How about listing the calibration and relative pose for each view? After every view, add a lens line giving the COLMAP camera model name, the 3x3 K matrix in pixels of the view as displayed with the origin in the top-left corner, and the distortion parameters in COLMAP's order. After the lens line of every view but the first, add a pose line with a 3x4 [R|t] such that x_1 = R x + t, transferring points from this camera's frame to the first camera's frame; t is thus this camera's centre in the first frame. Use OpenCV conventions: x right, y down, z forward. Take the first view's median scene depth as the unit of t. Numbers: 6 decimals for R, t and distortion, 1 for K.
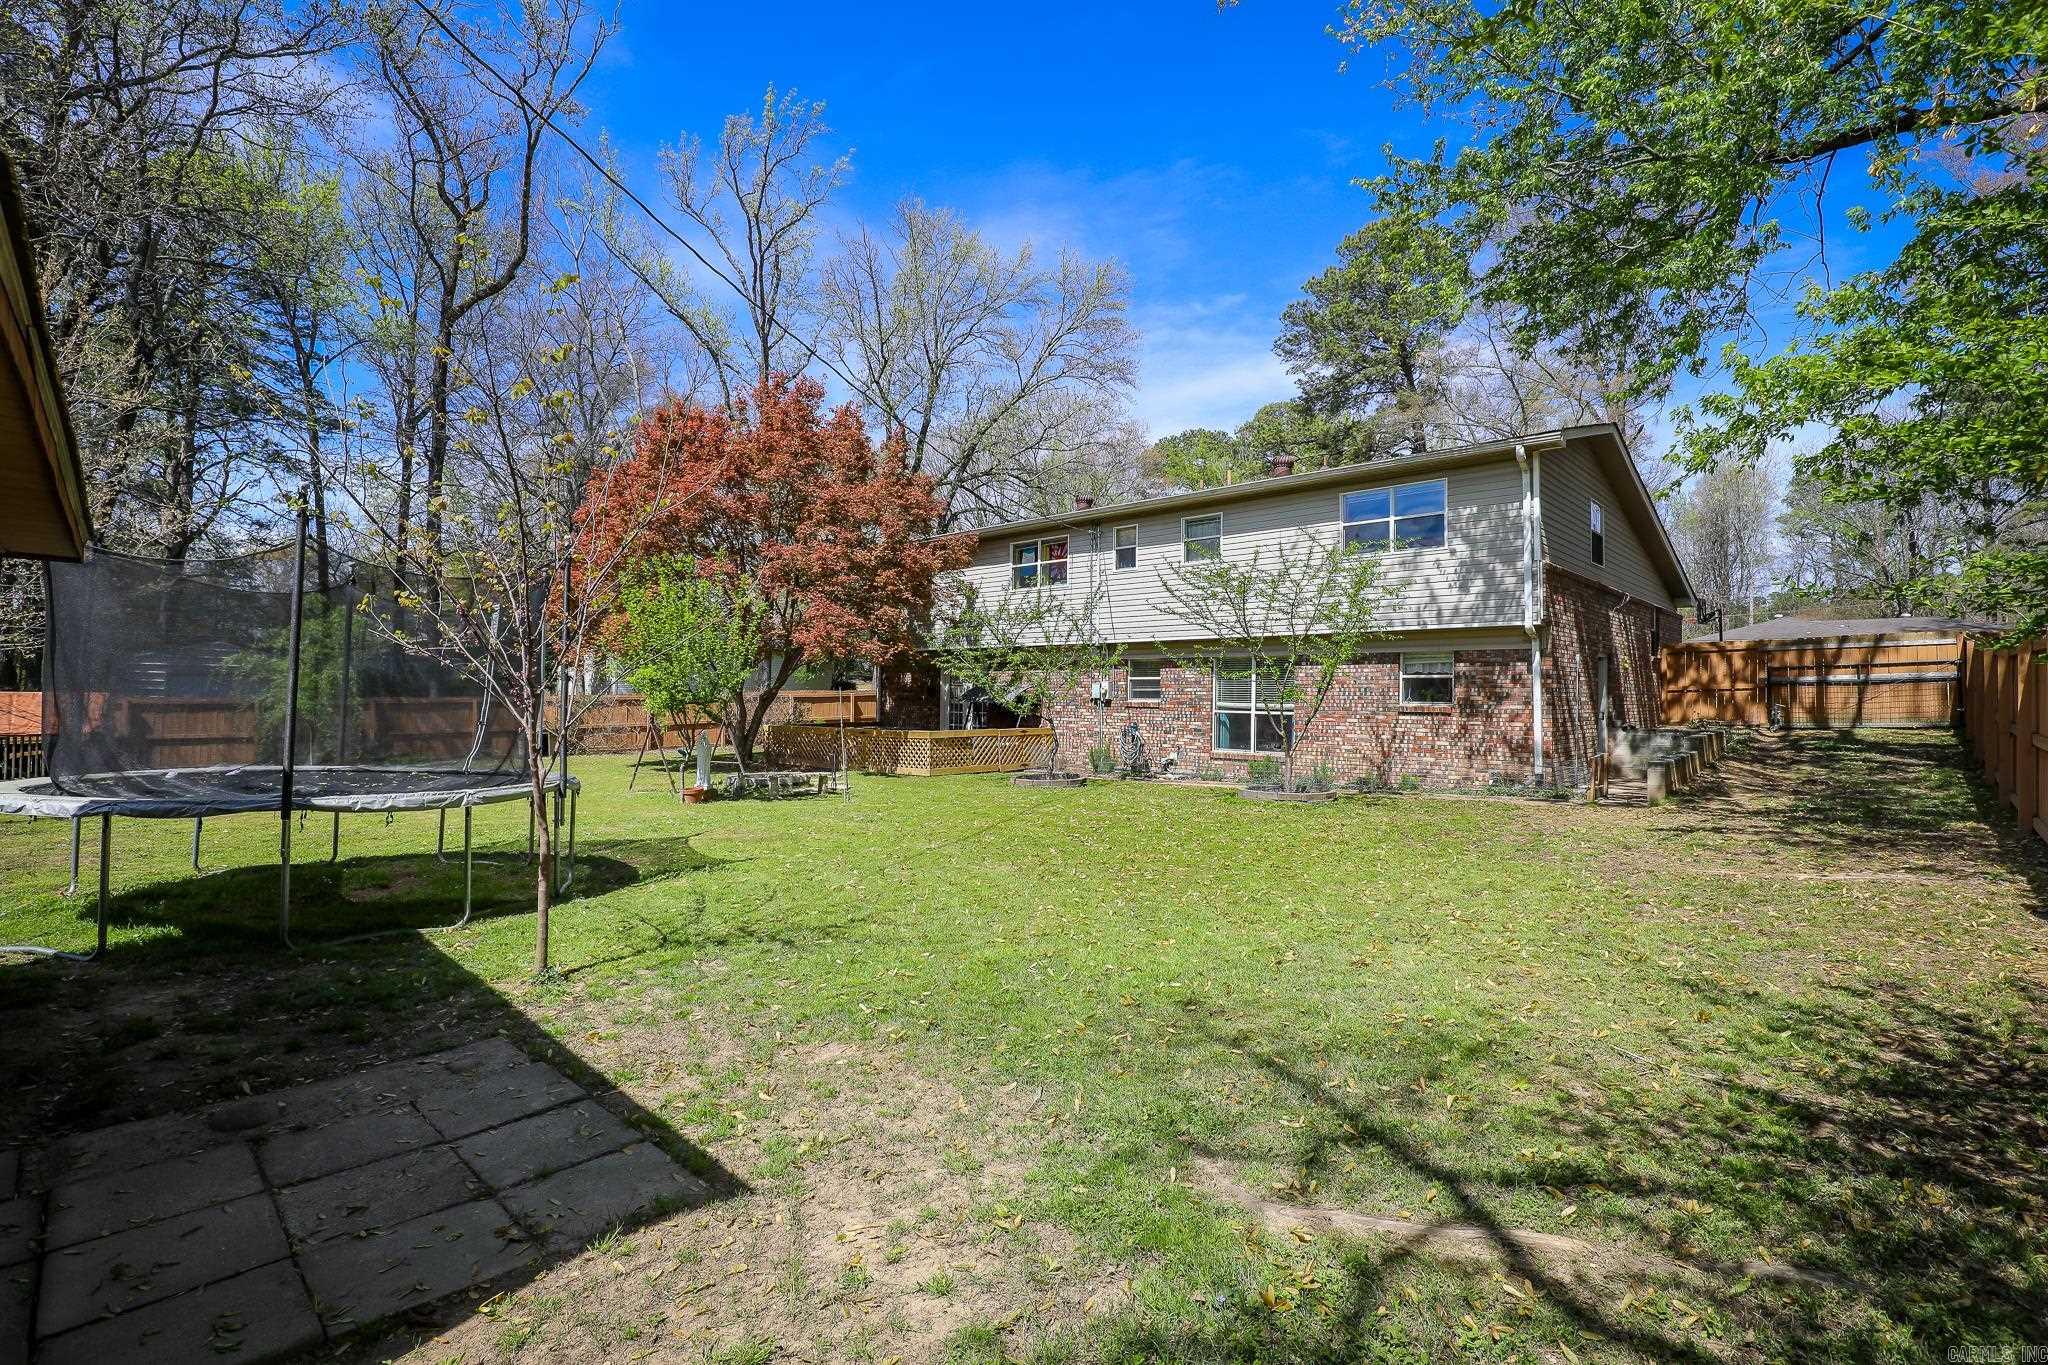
lens RADIAL K [[950.9, 0, 1025.7], [0, 950.9, 690.5], [0, 0, 1]] dist [-0.032924, 0.008113]
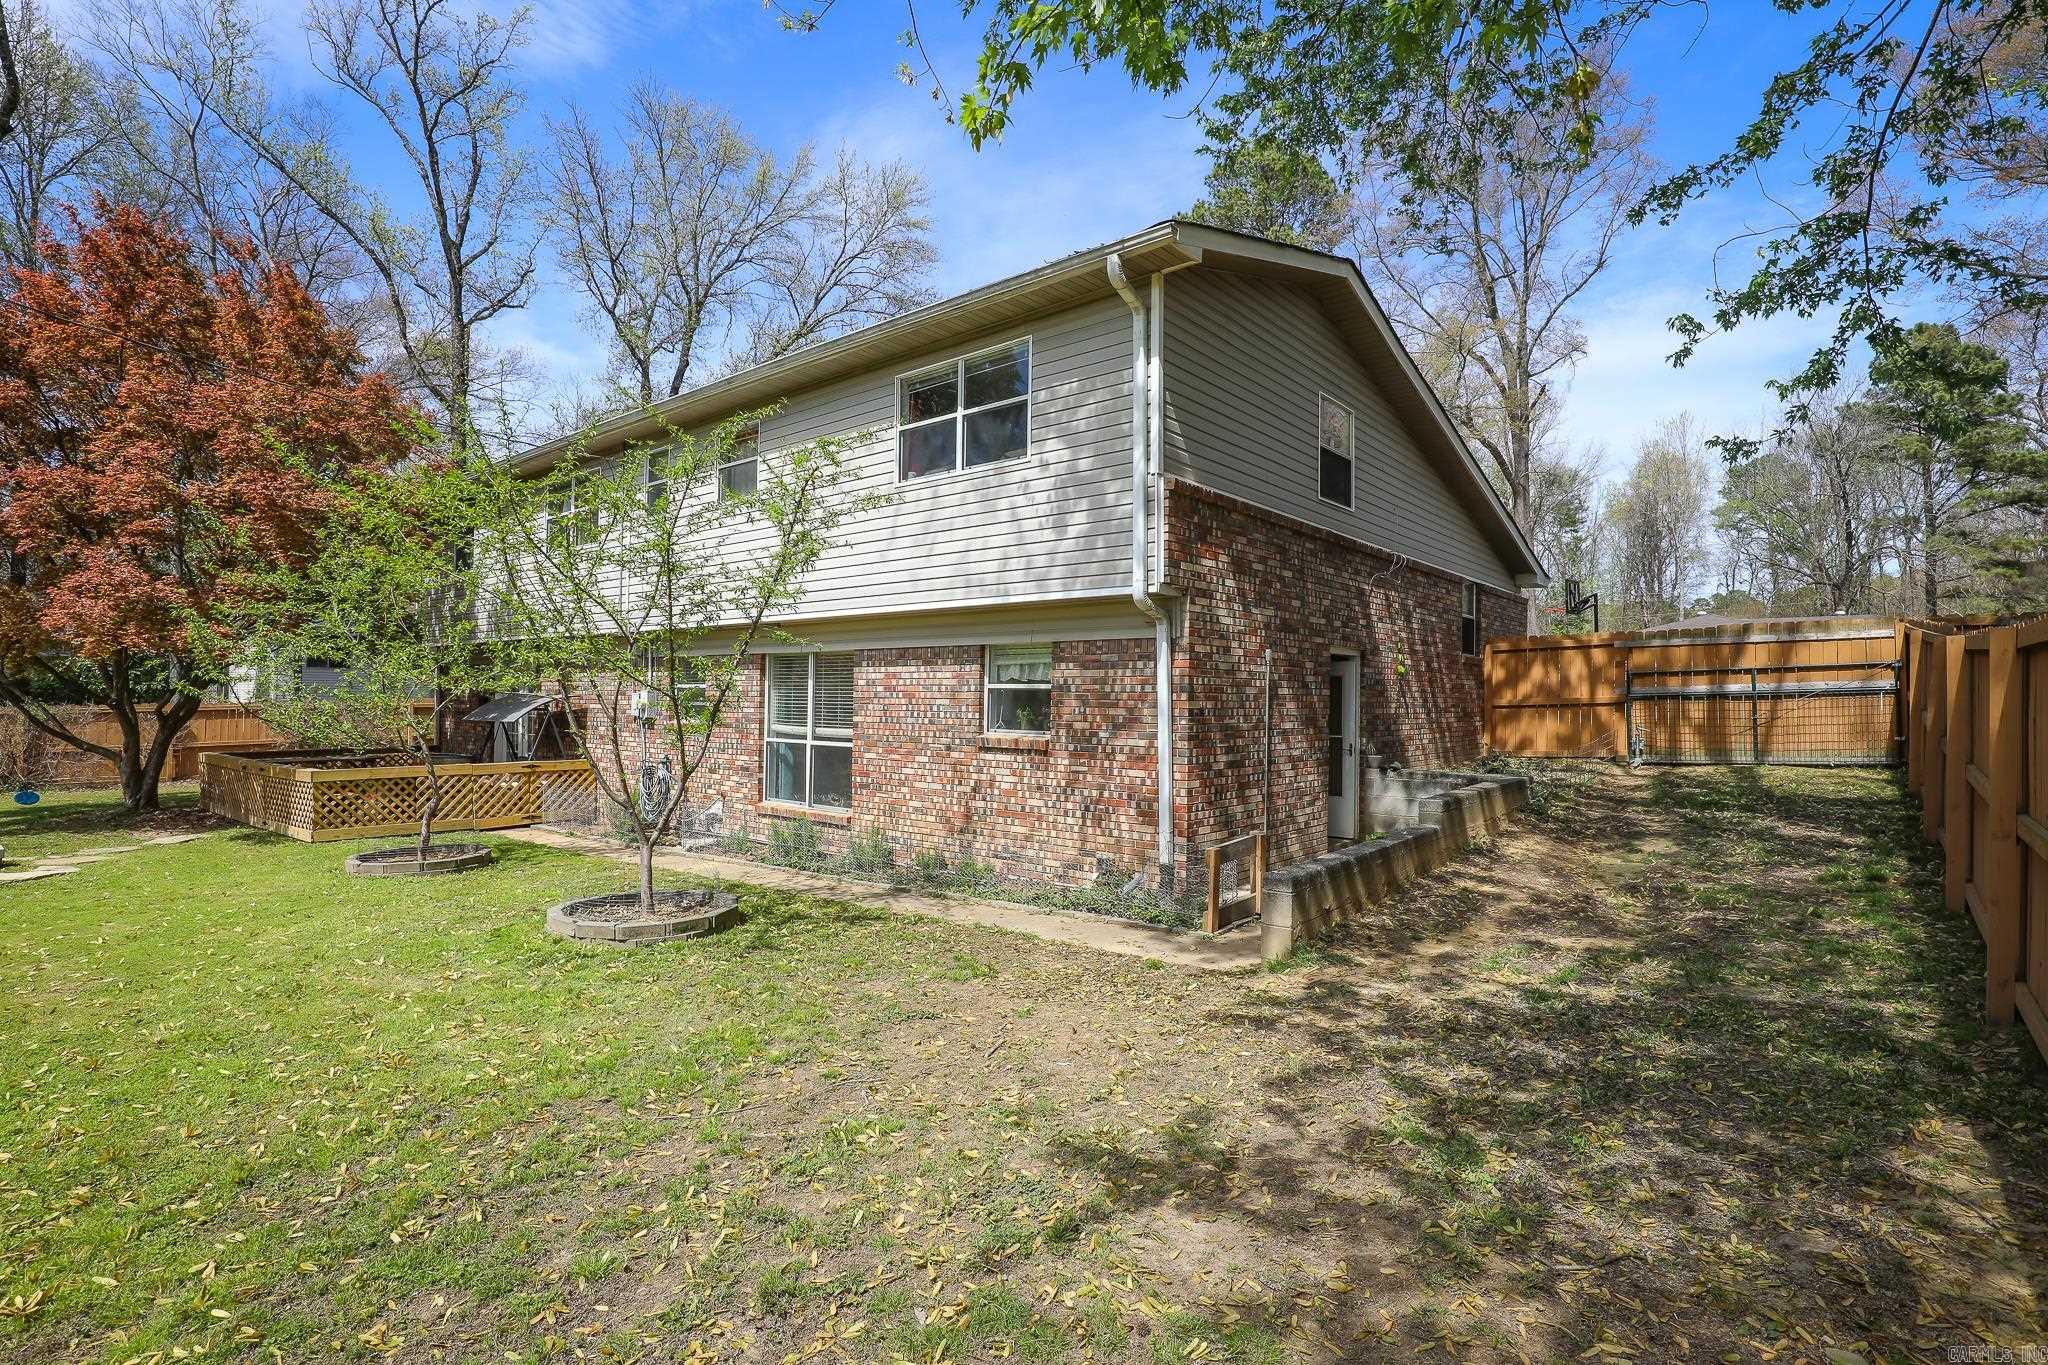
lens RADIAL K [[1002.9, 0, 1022.6], [0, 1002.9, 710.2], [0, 0, 1]] dist [-0.014129, 0.000004]
pose [[0.997739, 0.000556, 0.067204, 0.324760], [-0.001685, 0.999858, 0.016755, -0.008968], [-0.067185, -0.016831, 0.997599, 0.324083]]
